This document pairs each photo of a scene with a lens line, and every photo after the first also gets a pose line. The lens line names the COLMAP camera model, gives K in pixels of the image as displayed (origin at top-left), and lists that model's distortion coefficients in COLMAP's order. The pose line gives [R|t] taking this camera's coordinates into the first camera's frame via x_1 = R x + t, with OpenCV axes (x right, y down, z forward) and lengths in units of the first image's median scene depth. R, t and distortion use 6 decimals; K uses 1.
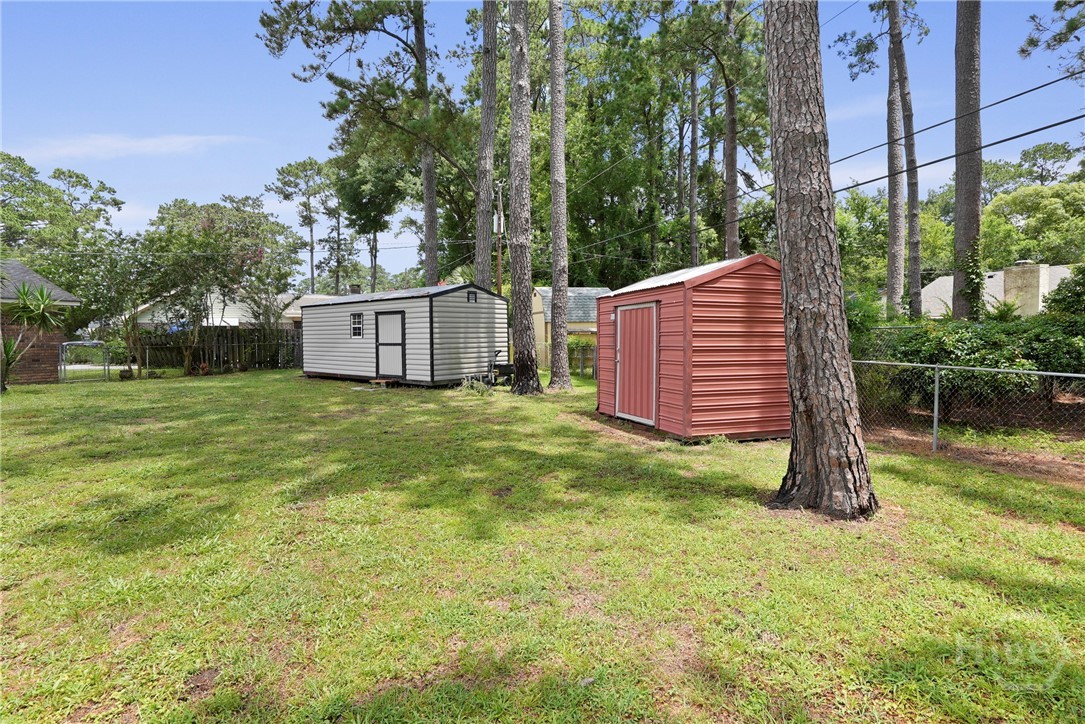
lens RADIAL K [[557.3, 0, 545.4], [0, 557.3, 358.0], [0, 0, 1]] dist [-0.025409, 0.004784]
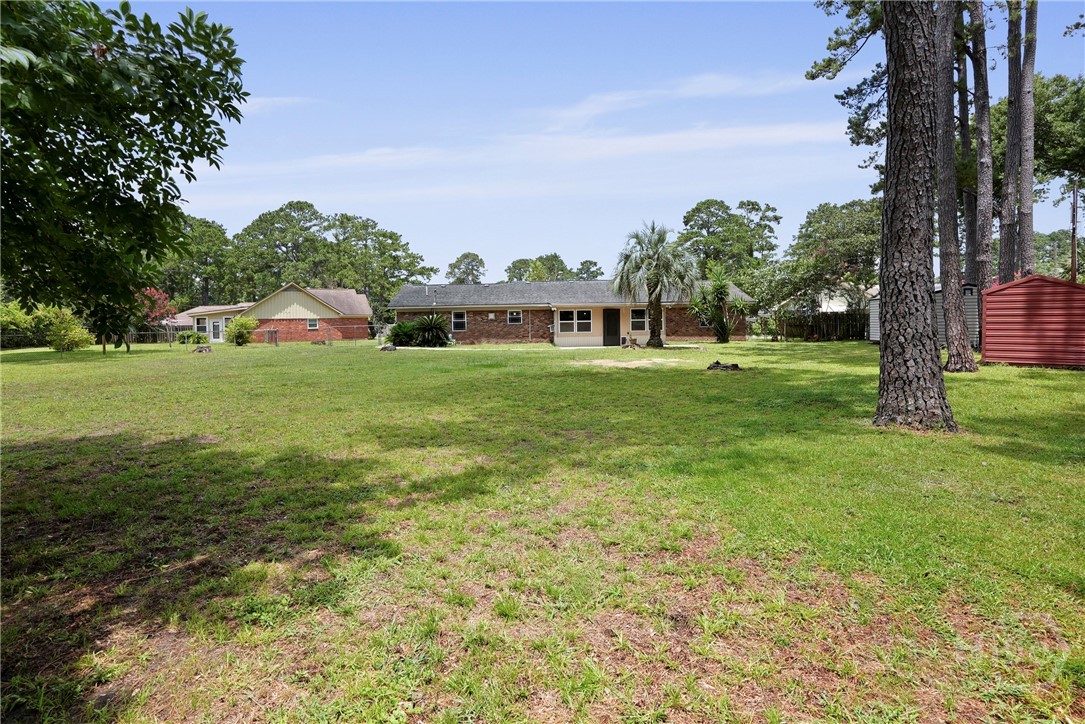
lens RADIAL K [[557.3, 0, 541.8], [0, 557.3, 354.9], [0, 0, 1]] dist [-0.025409, 0.004784]
pose [[0.490694, 0.051122, -0.869831, 0.151652], [-0.029953, 0.998677, 0.041798, 0.008802], [0.870817, 0.005544, 0.491576, -0.188347]]
